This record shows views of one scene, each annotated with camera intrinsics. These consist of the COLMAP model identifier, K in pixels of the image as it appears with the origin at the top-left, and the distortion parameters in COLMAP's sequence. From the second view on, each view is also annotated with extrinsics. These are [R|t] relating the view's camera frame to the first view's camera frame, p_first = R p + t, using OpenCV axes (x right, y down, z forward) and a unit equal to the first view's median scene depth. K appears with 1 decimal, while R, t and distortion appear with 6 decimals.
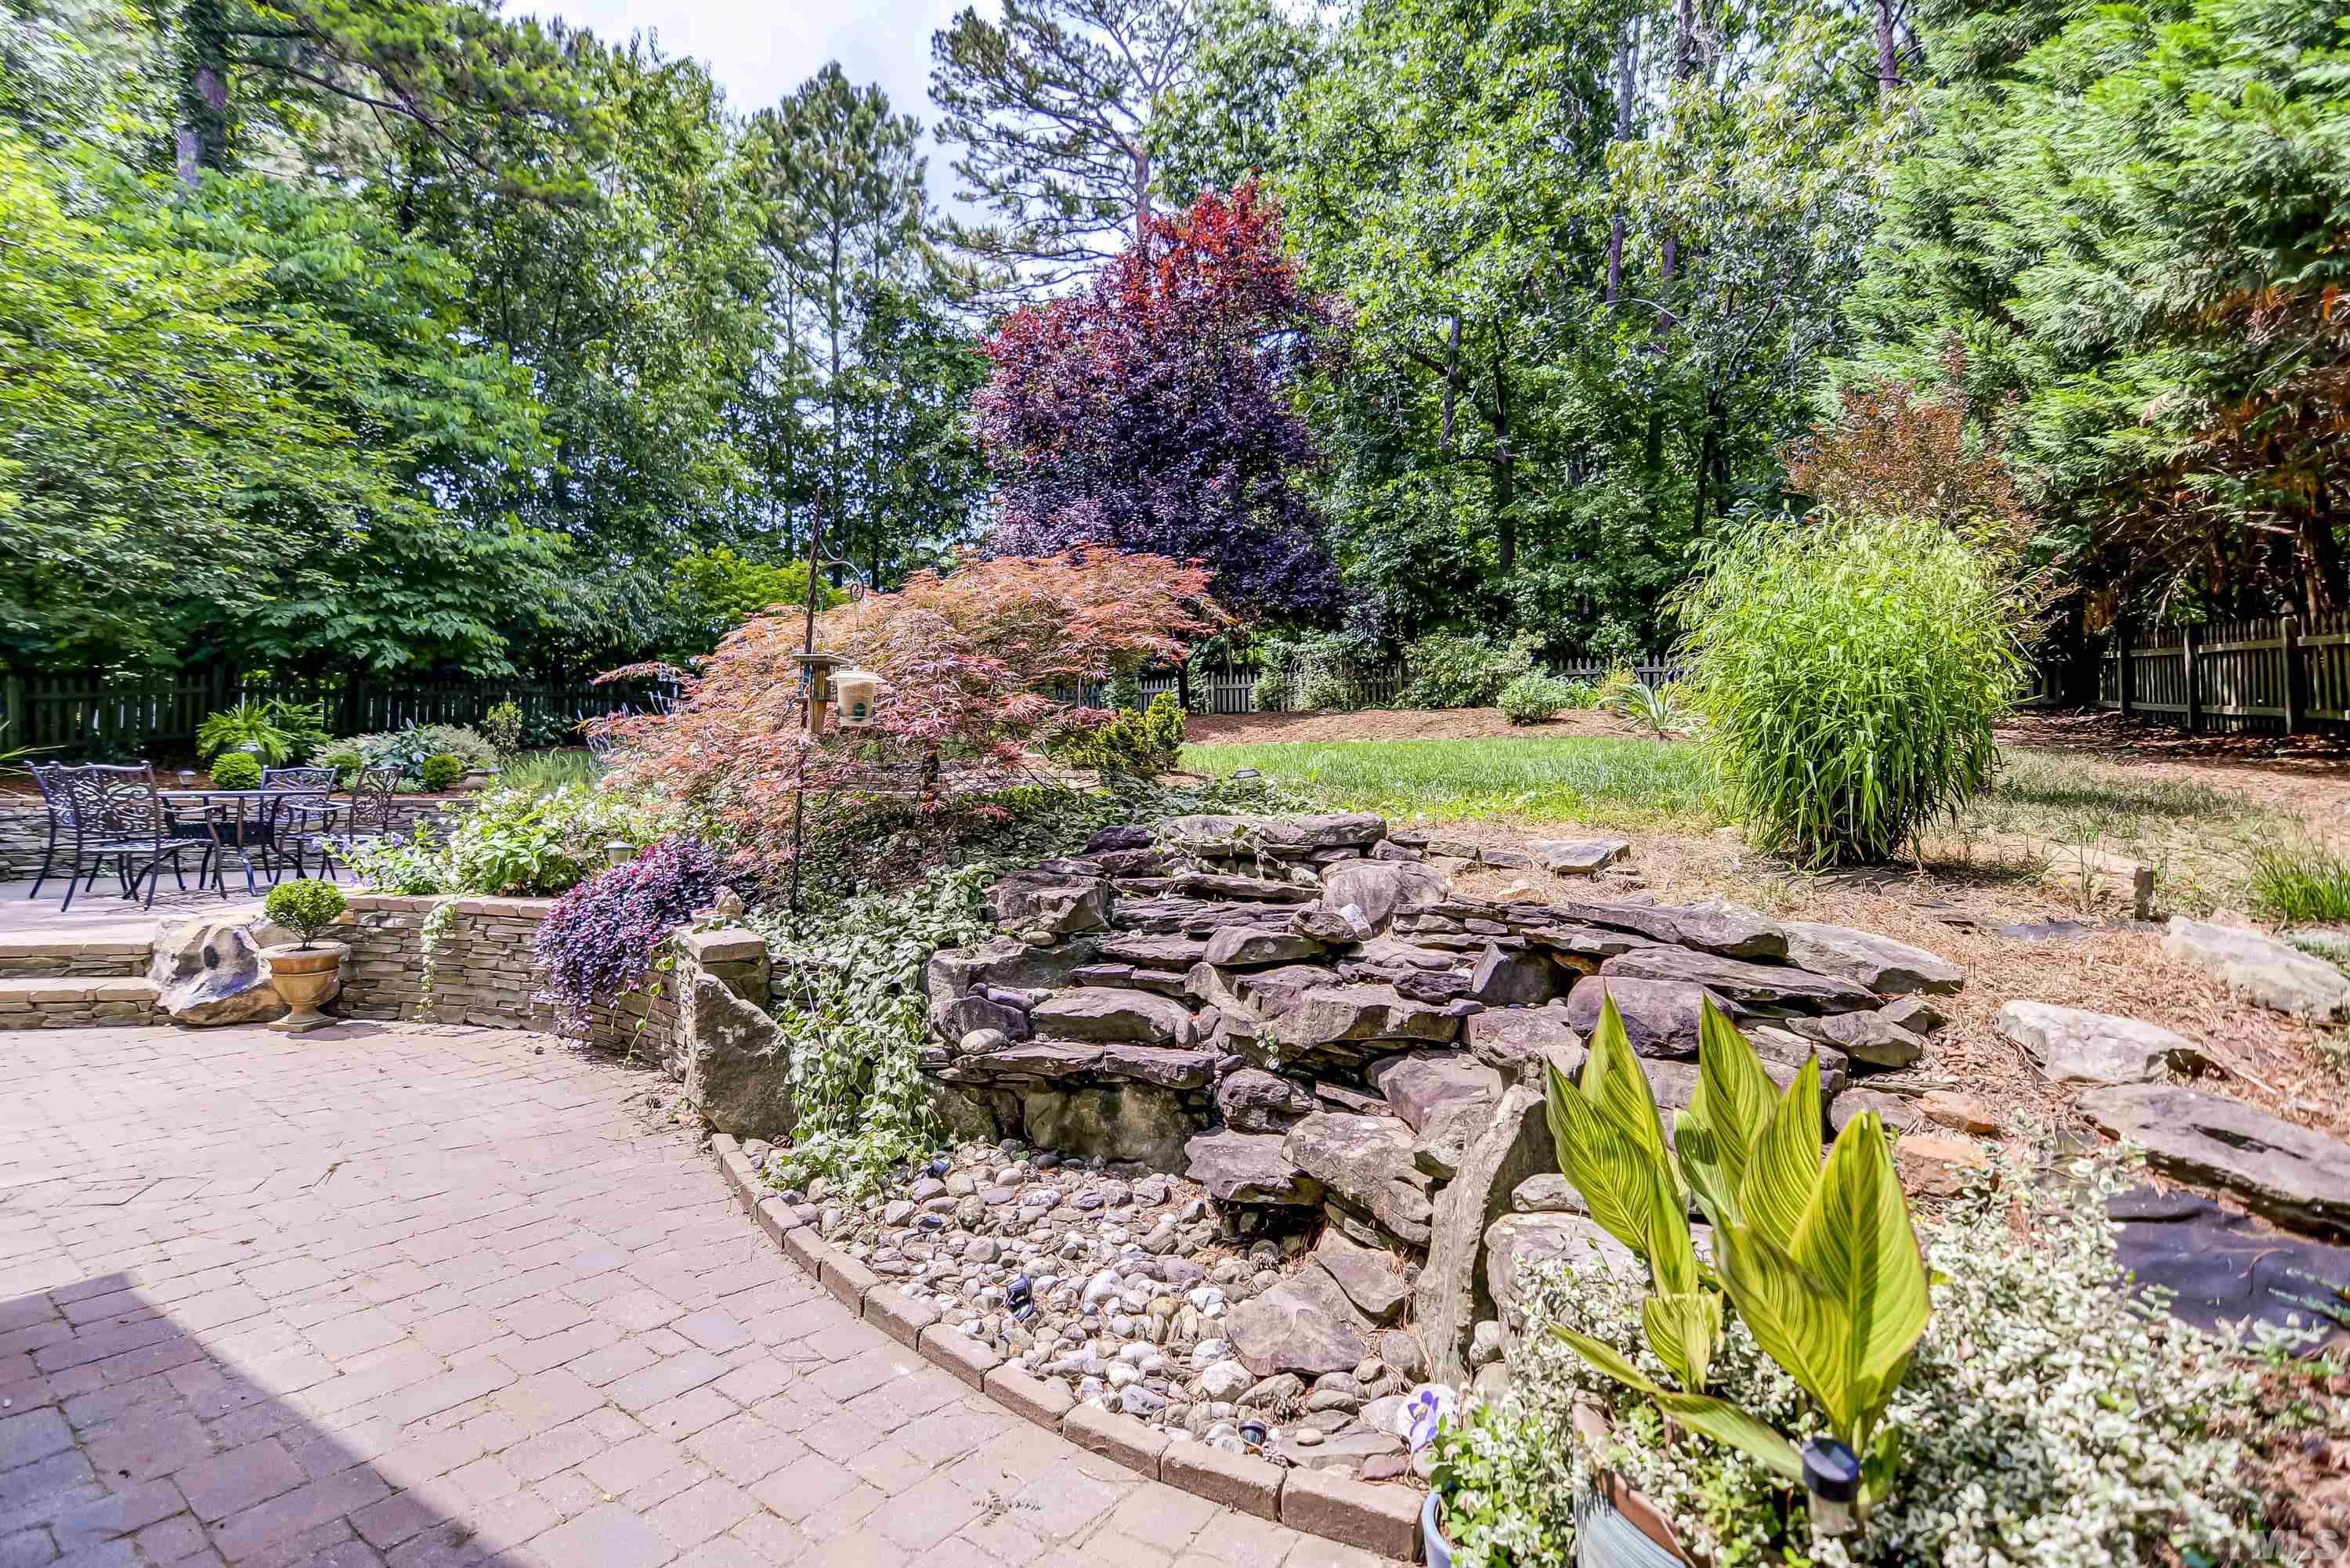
lens RADIAL K [[1129.4, 0, 1180.3], [0, 1129.4, 775.5], [0, 0, 1]] dist [-0.008619, 0.005914]
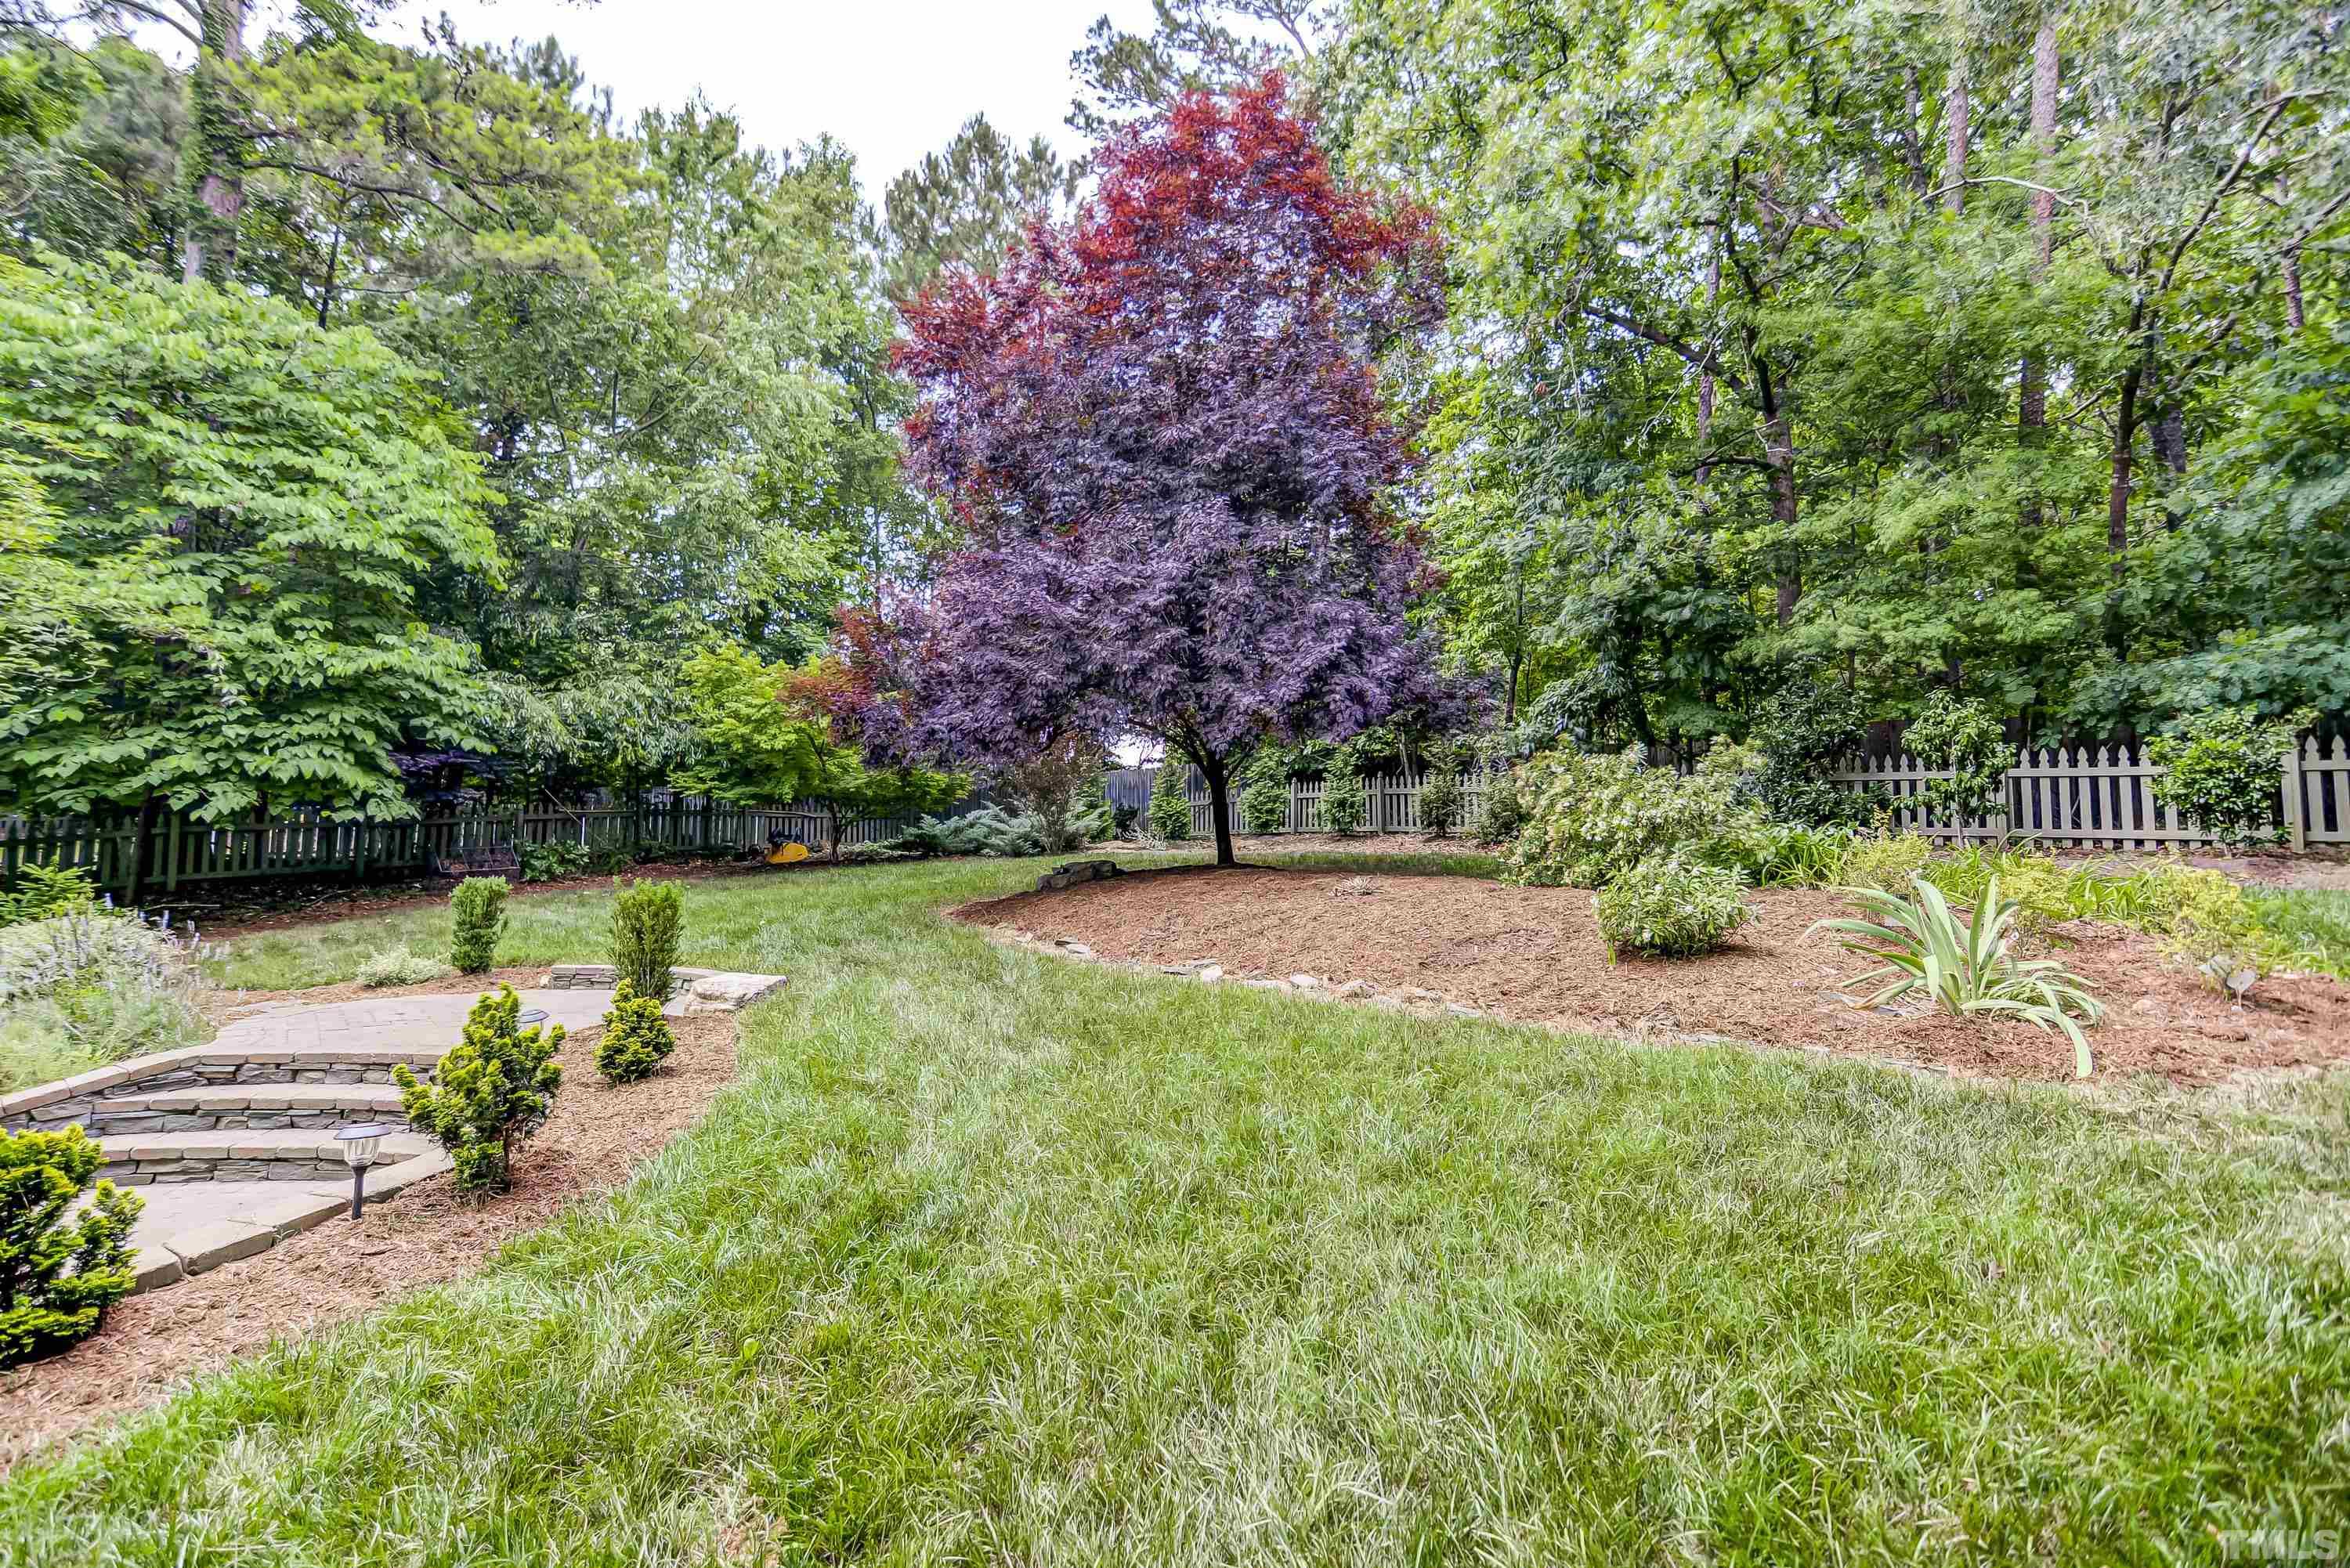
lens RADIAL K [[1129.4, 0, 1176.7], [0, 1129.4, 780.1], [0, 0, 1]] dist [-0.008619, 0.005914]
pose [[0.959039, -0.014465, -0.282903, 0.103104], [-0.001366, 0.998448, -0.055683, -0.038694], [0.283269, 0.053789, 0.957531, 0.202185]]
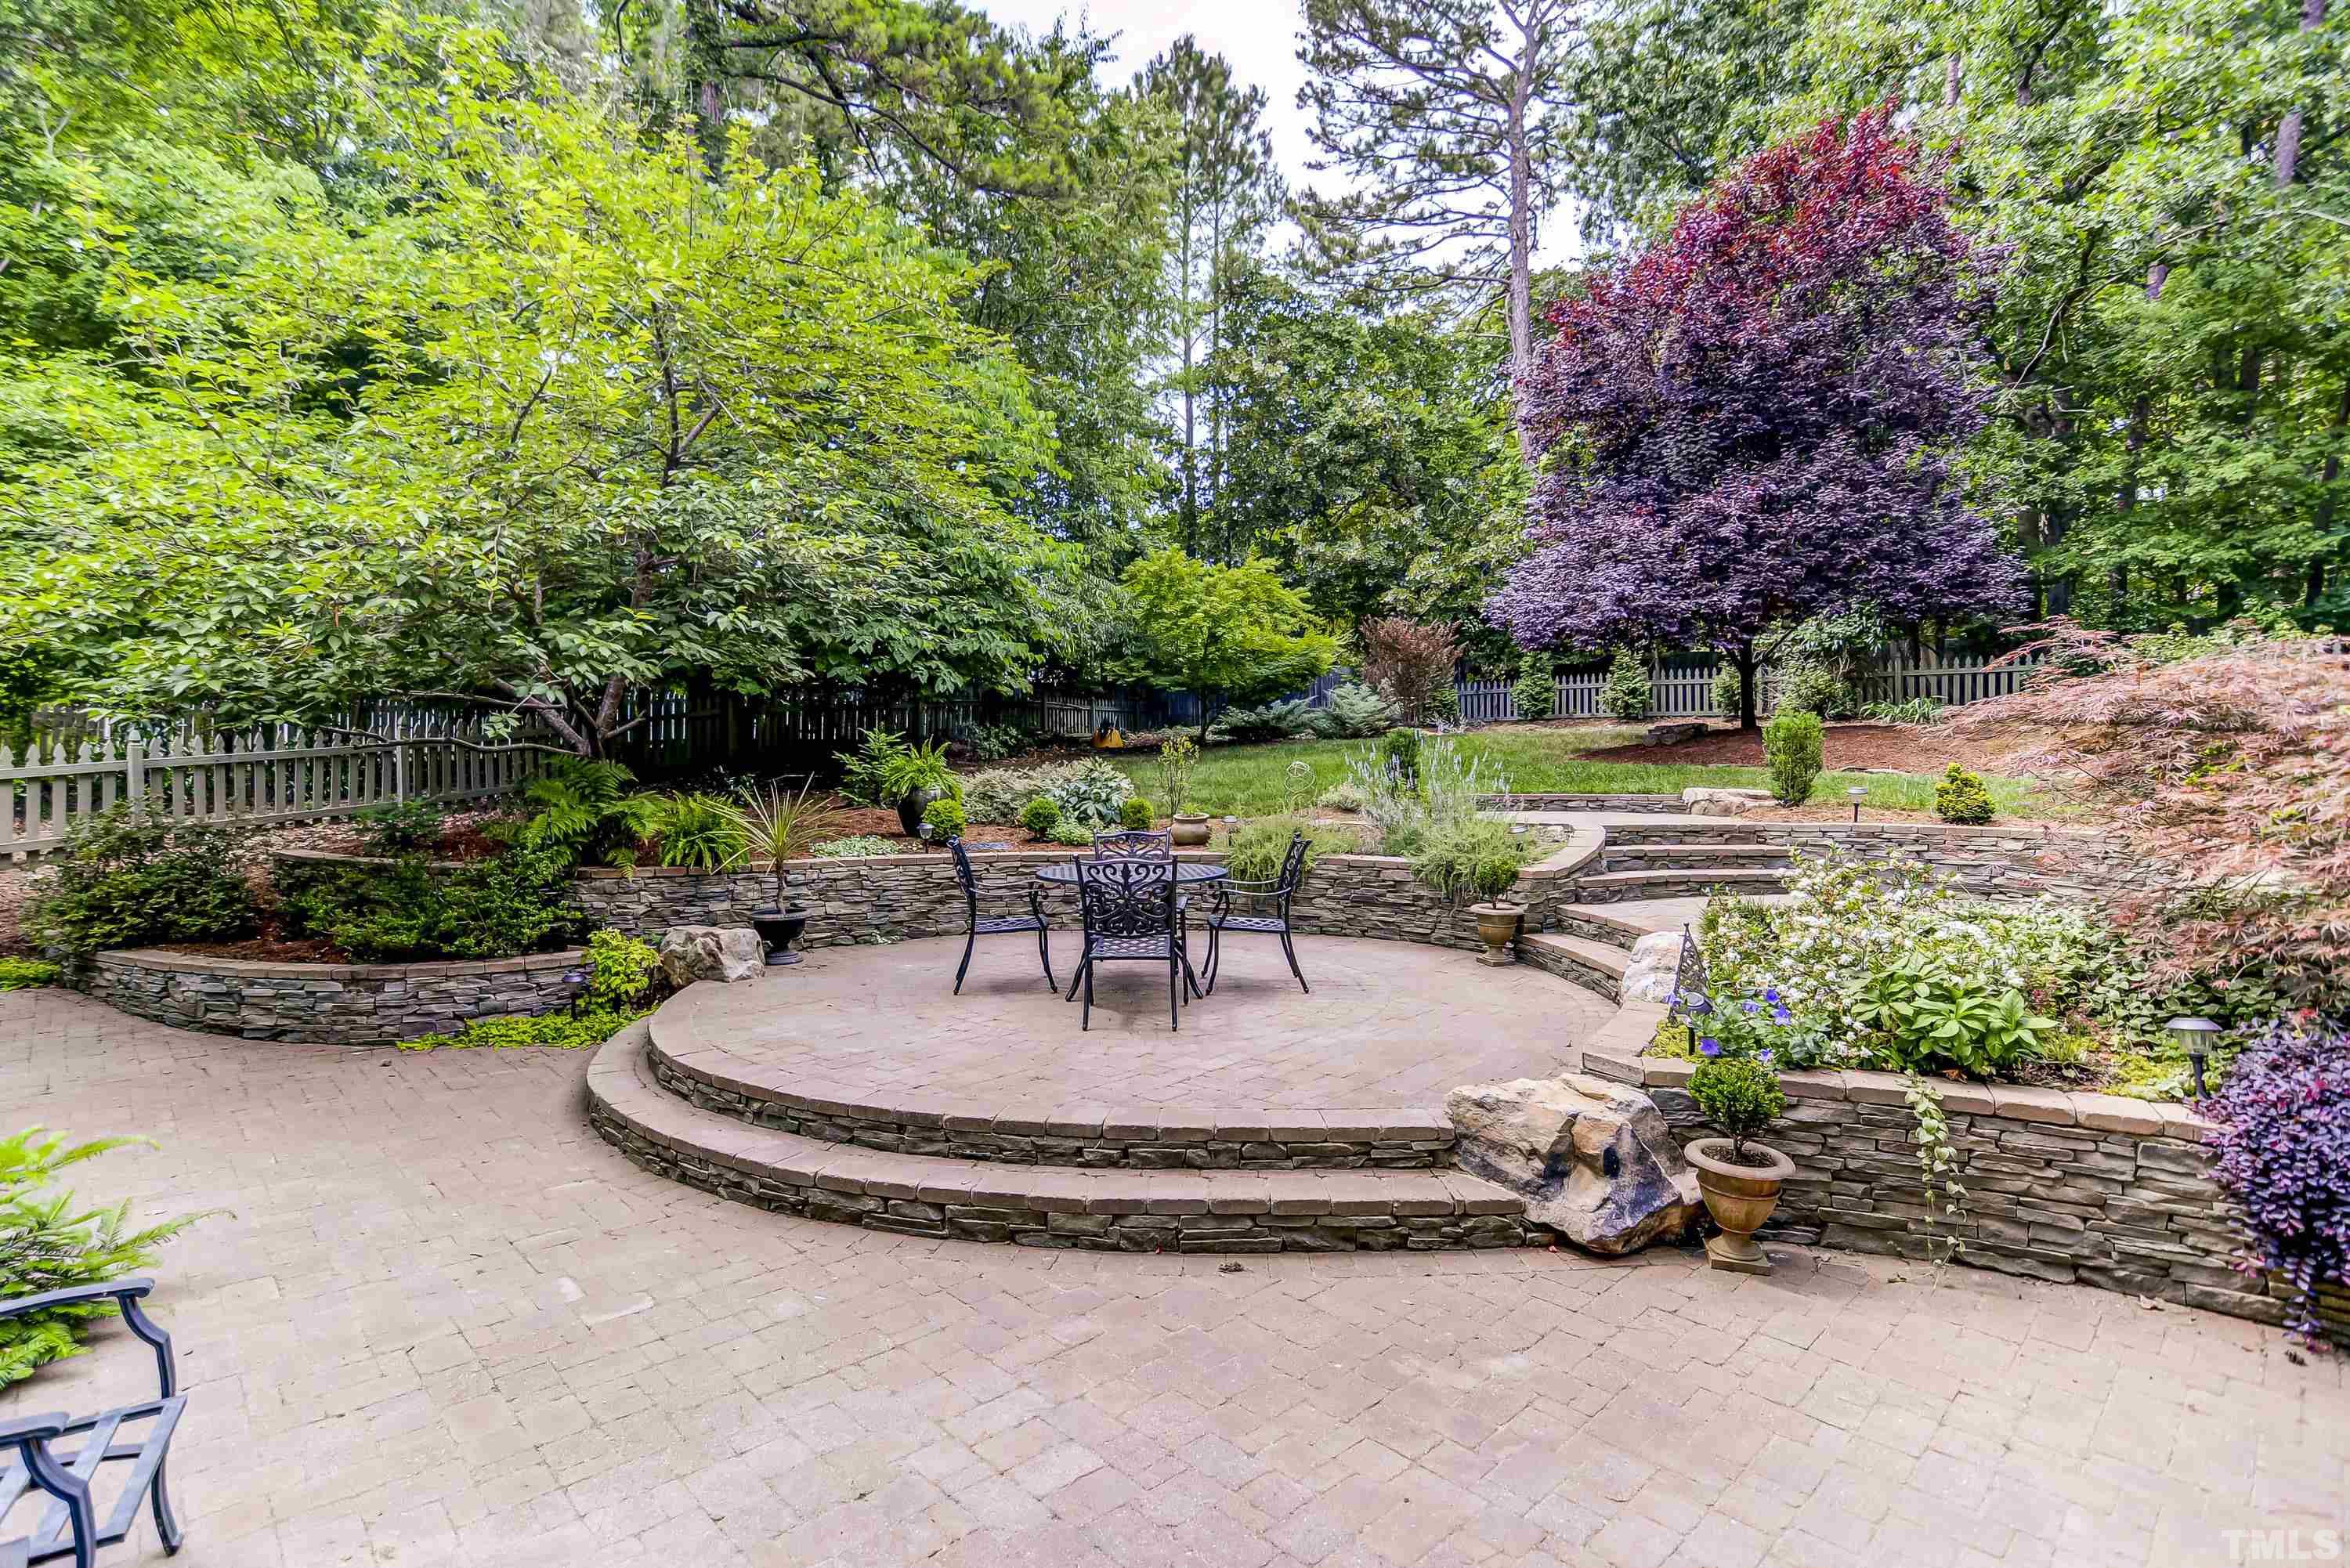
lens RADIAL K [[1129.4, 0, 1176.0], [0, 1129.4, 779.6], [0, 0, 1]] dist [-0.008619, 0.005914]
pose [[0.988565, -0.002542, -0.150772, -0.180893], [0.005700, 0.999773, 0.020514, -0.019108], [0.150685, -0.021139, 0.988356, 0.039138]]
